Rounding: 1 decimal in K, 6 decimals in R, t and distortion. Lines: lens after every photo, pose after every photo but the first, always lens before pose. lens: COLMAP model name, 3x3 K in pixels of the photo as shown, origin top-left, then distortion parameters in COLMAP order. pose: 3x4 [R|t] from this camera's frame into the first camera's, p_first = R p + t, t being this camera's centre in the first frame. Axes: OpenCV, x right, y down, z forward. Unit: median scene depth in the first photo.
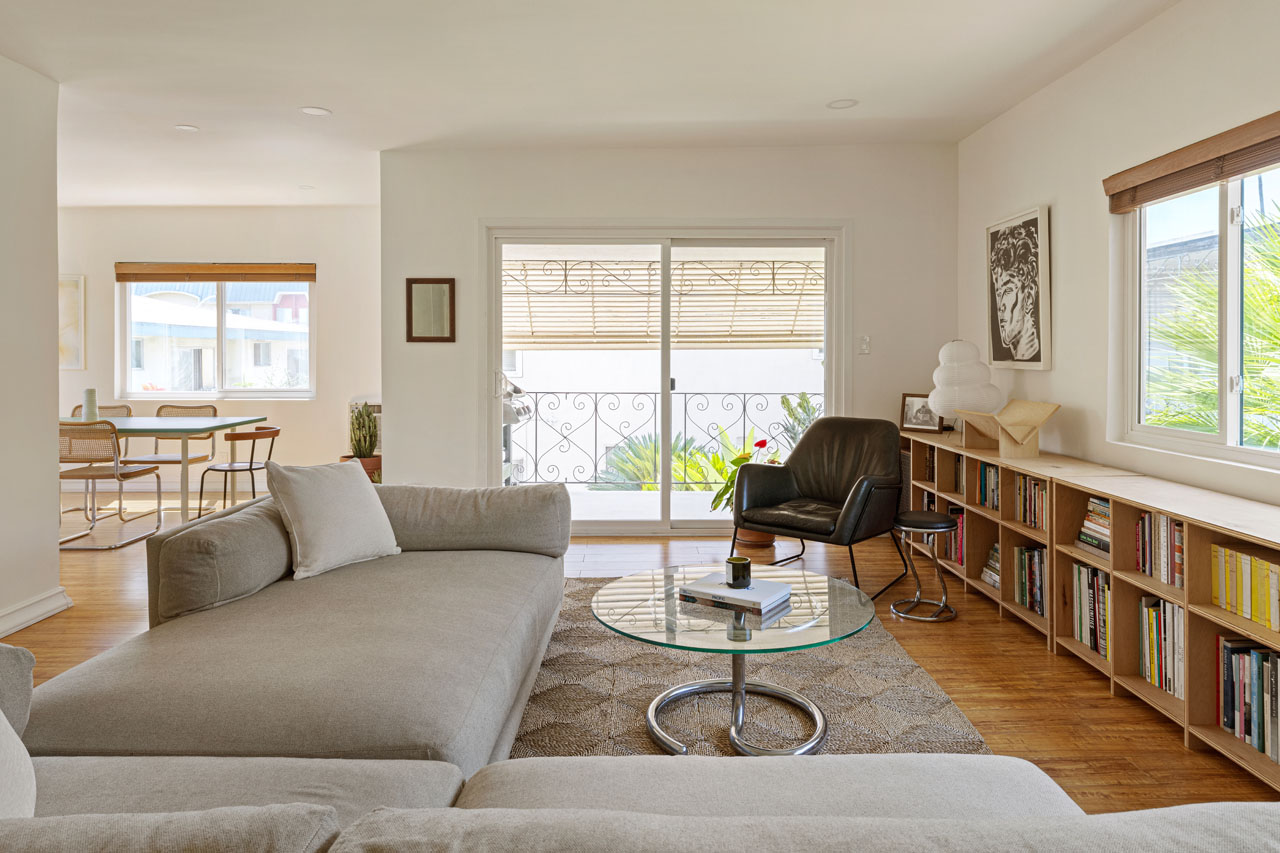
lens RADIAL K [[805.6, 0, 668.8], [0, 805.6, 372.5], [0, 0, 1]] dist [0.019913, -0.000735]
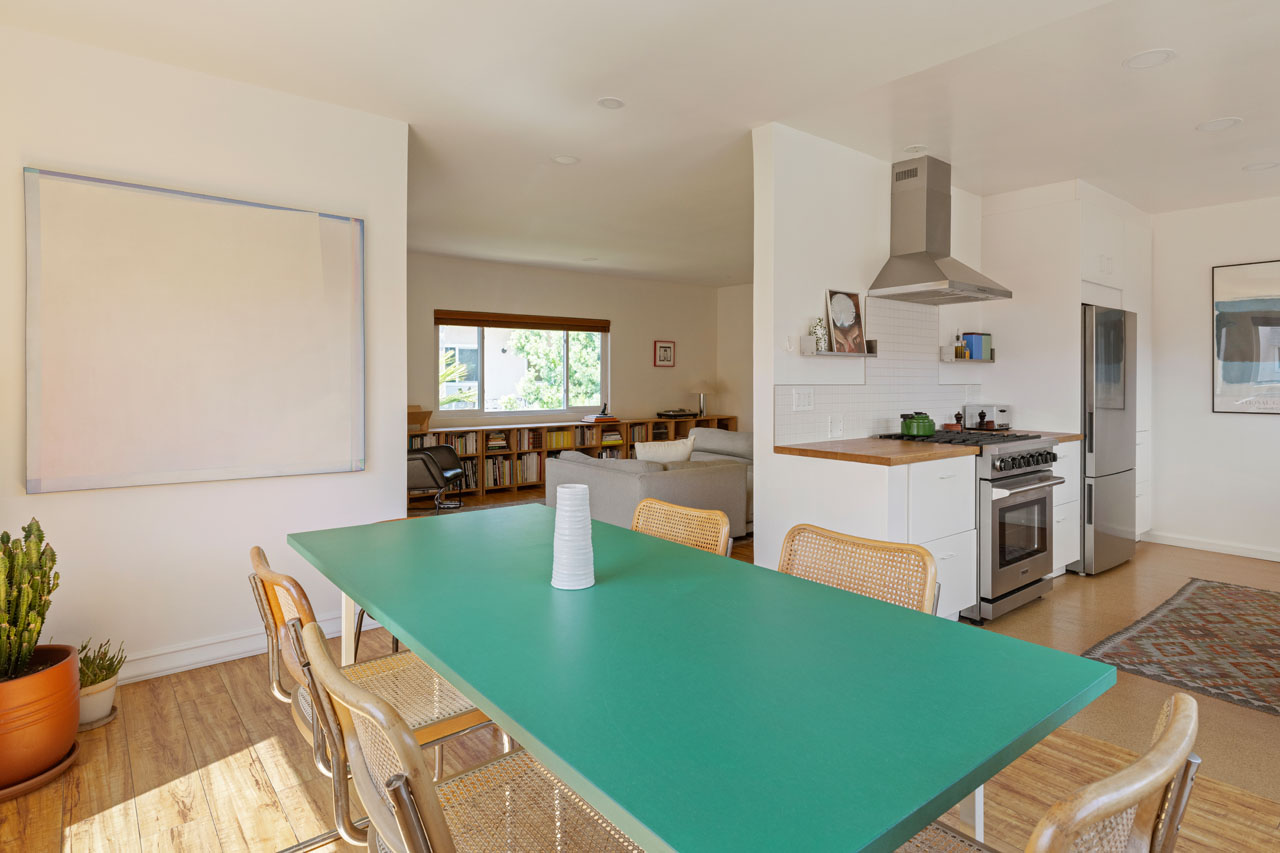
lens RADIAL K [[665.0, 0, 672.5], [0, 665.0, 383.9], [0, 0, 1]] dist [0.003947, 0.000239]
pose [[-0.622416, 0.000129, 0.782686, -1.251673], [0.021684, 0.999619, 0.017078, -0.031825], [-0.782386, 0.027601, -0.622182, 1.445933]]
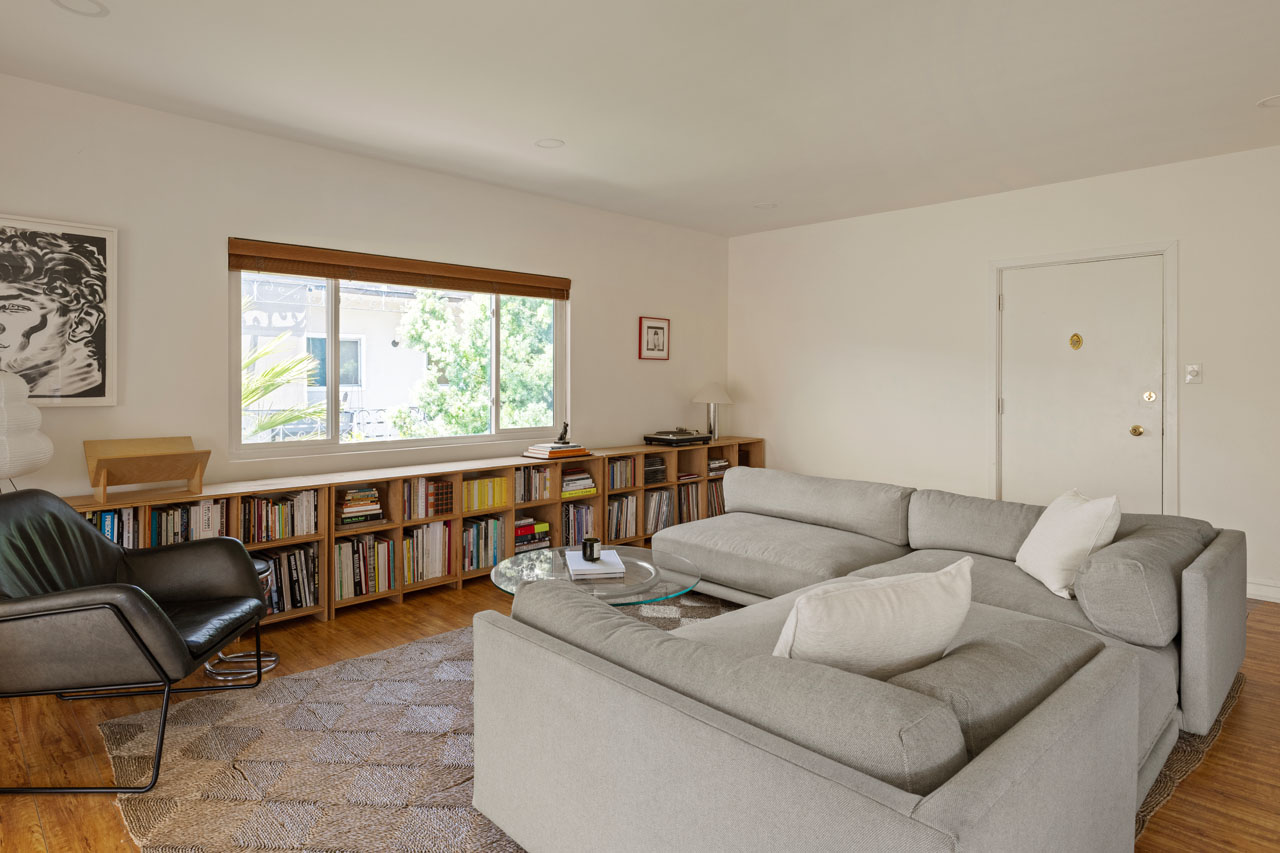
lens RADIAL K [[697.1, 0, 633.8], [0, 697.1, 381.2], [0, 0, 1]] dist [-0.002816, -0.000019]
pose [[-0.676350, 0.008482, 0.736532, -0.513384], [0.024178, 0.999651, 0.010690, -0.024367], [-0.736184, 0.025038, -0.676318, 1.075250]]
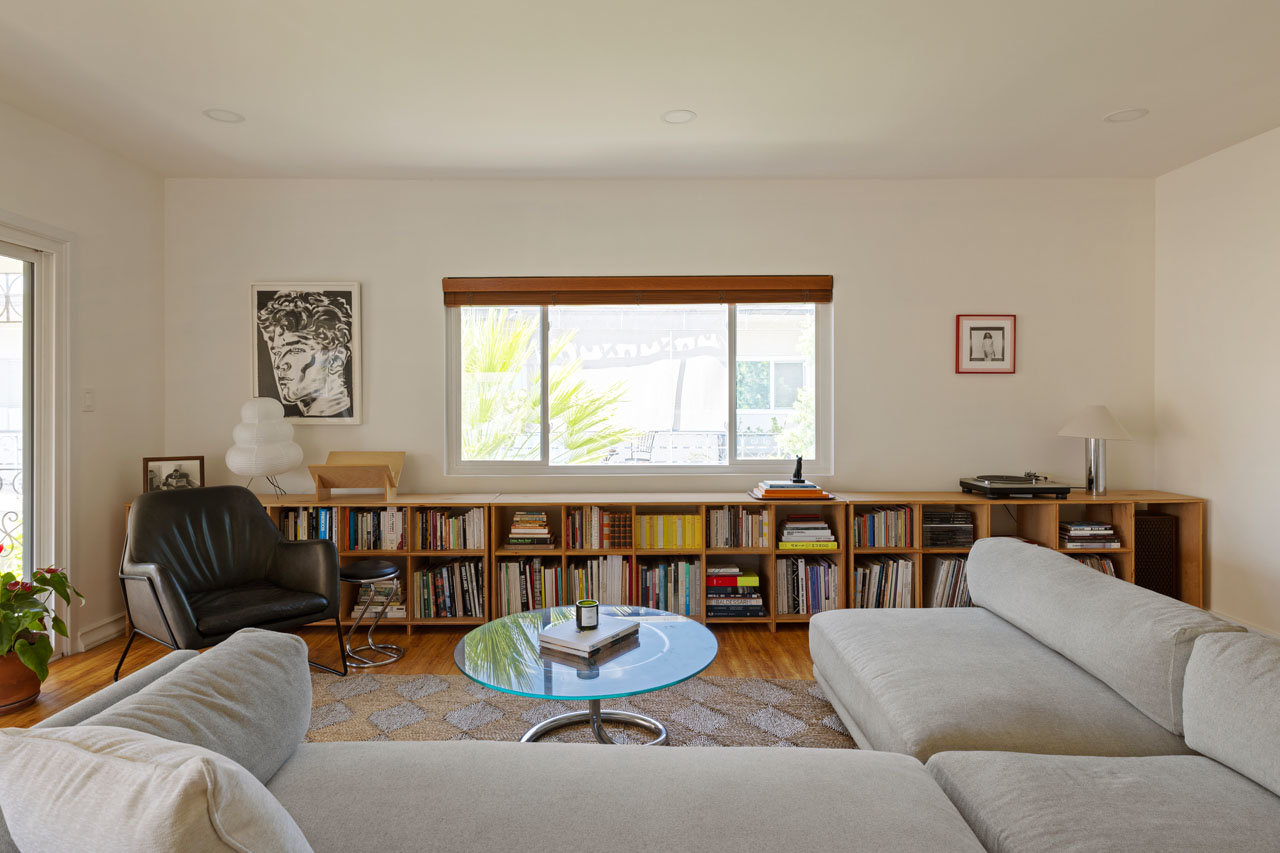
lens RADIAL K [[726.8, 0, 642.4], [0, 726.8, 404.6], [0, 0, 1]] dist [0.000864, -0.002107]
pose [[0.017644, 0.006483, 0.999823, -0.556057], [0.026001, 0.999638, -0.006941, -0.013050], [-0.999506, 0.026119, 0.017469, 0.562112]]
